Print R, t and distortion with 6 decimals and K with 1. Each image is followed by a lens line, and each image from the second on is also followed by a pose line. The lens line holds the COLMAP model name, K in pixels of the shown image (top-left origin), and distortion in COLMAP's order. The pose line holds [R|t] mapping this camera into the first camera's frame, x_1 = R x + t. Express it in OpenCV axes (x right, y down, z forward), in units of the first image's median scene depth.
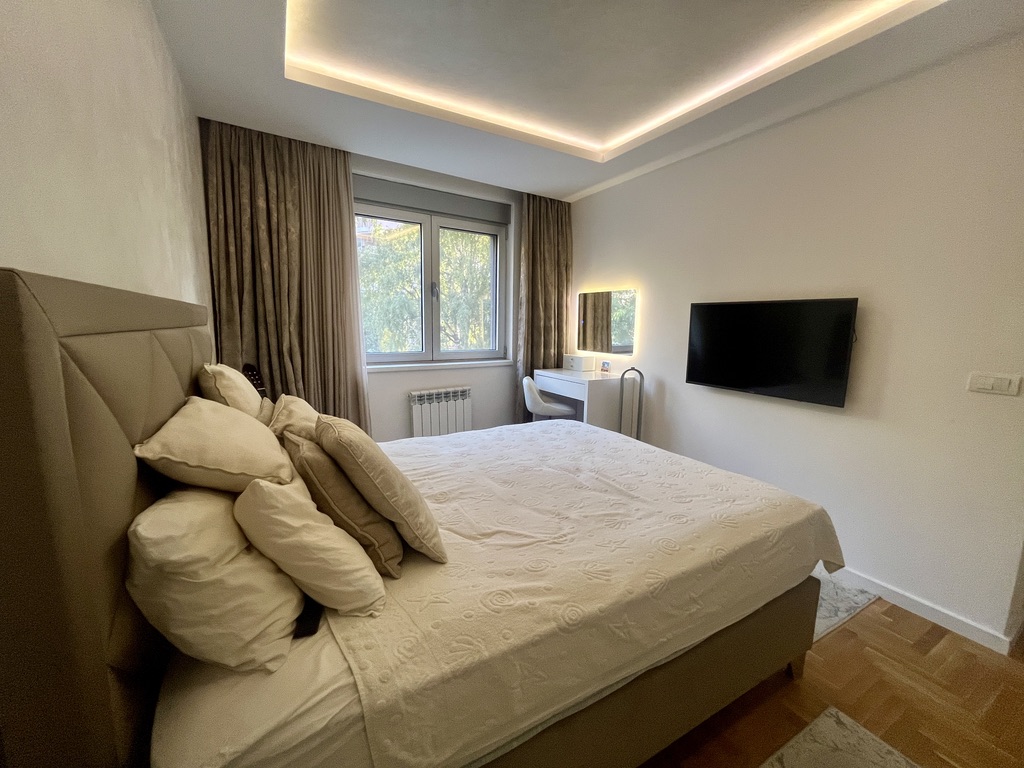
lens RADIAL K [[419.0, 0, 512.2], [0, 419.0, 386.9], [0, 0, 1]] dist [-0.002565, -0.000319]
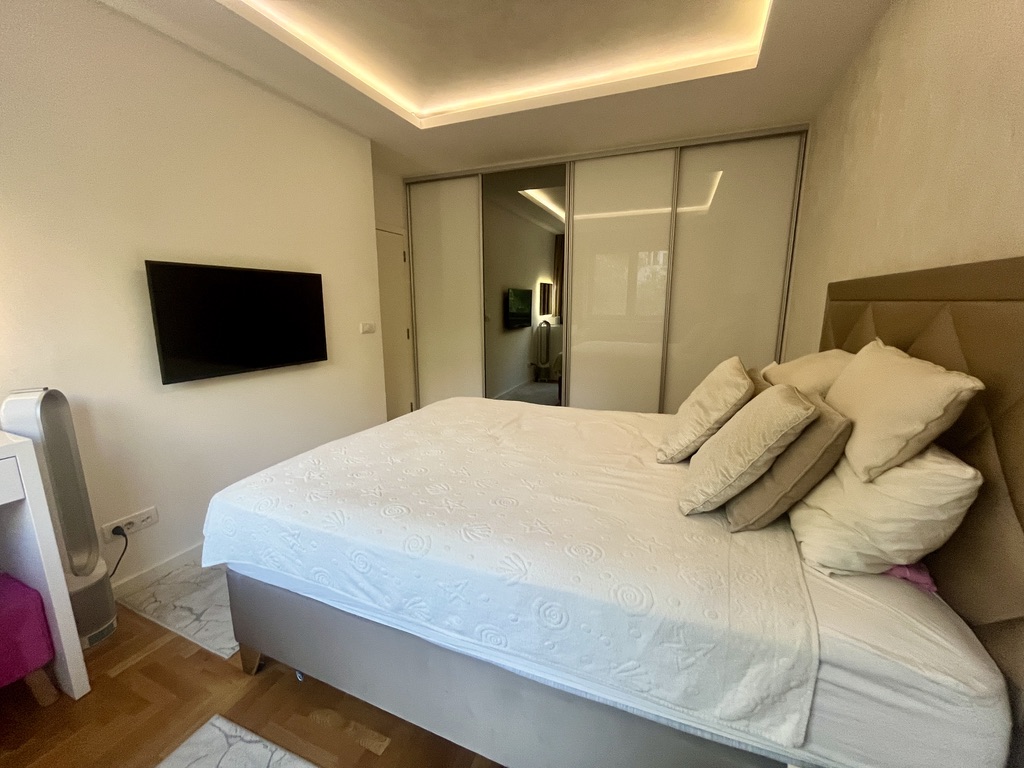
lens RADIAL K [[419.0, 0, 512.2], [0, 419.0, 386.9], [0, 0, 1]] dist [-0.002565, -0.000319]
pose [[-0.602194, -0.189429, 0.775551, -0.620347], [0.100403, 0.945760, 0.308963, -0.226264], [-0.792011, 0.263923, -0.550511, 1.337534]]
